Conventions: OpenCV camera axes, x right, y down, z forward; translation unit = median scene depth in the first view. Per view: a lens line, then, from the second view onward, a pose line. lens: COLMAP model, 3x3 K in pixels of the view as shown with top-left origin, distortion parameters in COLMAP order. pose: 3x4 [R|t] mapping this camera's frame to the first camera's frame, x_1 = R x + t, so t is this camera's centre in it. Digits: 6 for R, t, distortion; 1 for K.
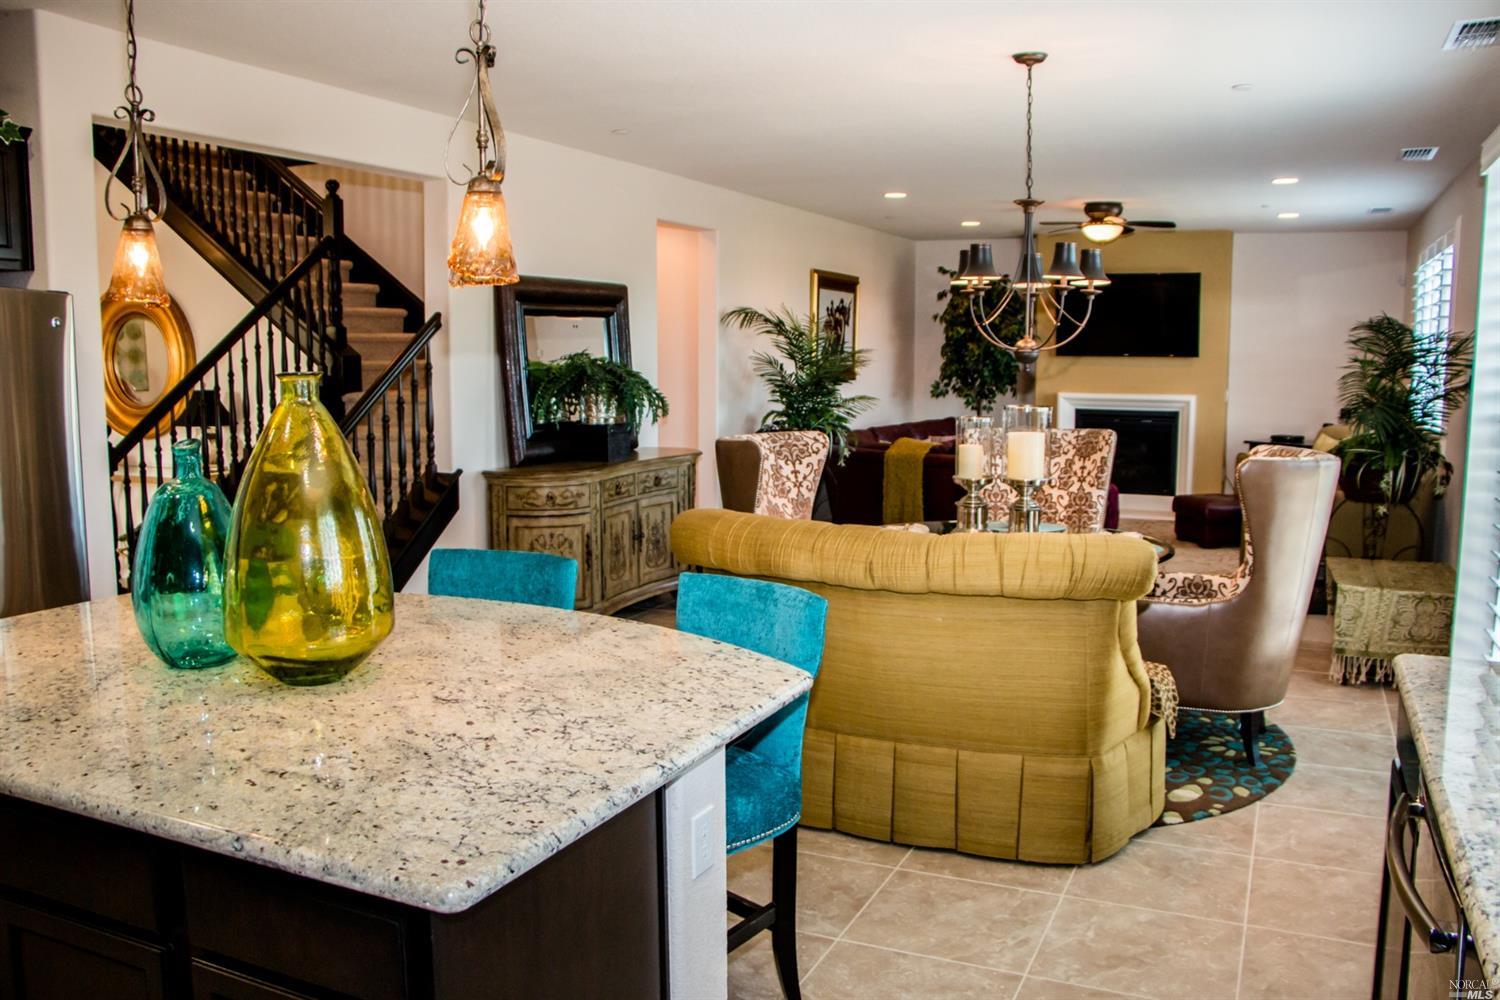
lens RADIAL K [[1234.1, 0, 756.1], [0, 1234.1, 507.5], [0, 0, 1]] dist [-0.142582, 0.057723]
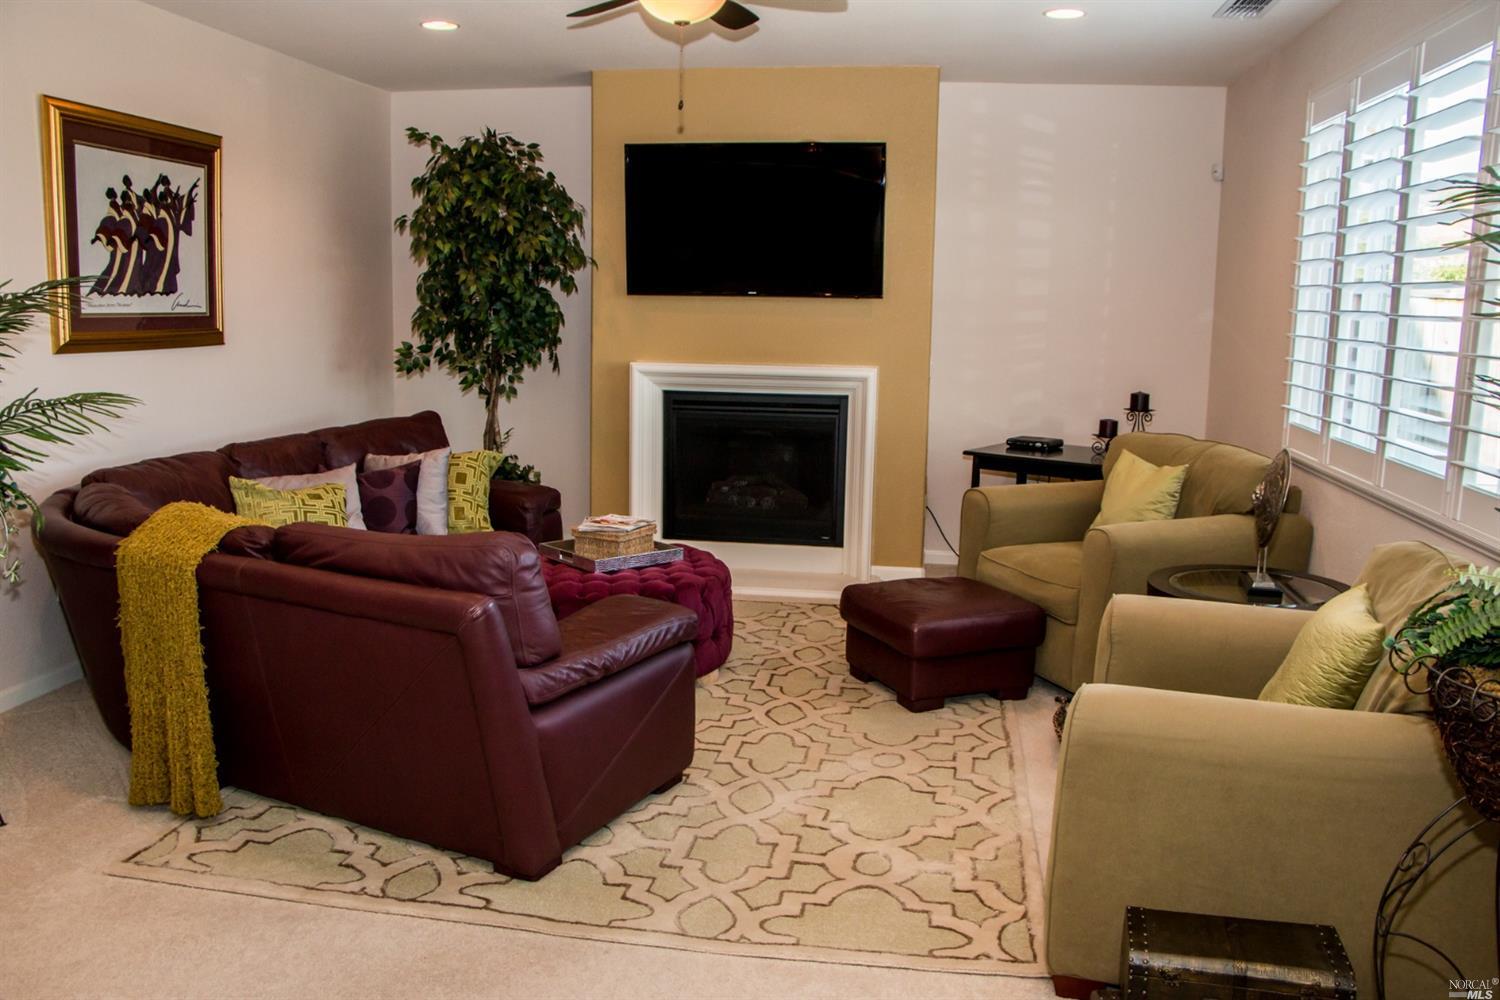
lens RADIAL K [[1234.1, 0, 751.1], [0, 1234.1, 500.9], [0, 0, 1]] dist [-0.142582, 0.057723]
pose [[0.965642, -0.026393, 0.258531, 0.157364], [0.015584, 0.998920, 0.043771, -0.056607], [-0.259407, -0.038238, 0.965011, 0.462065]]
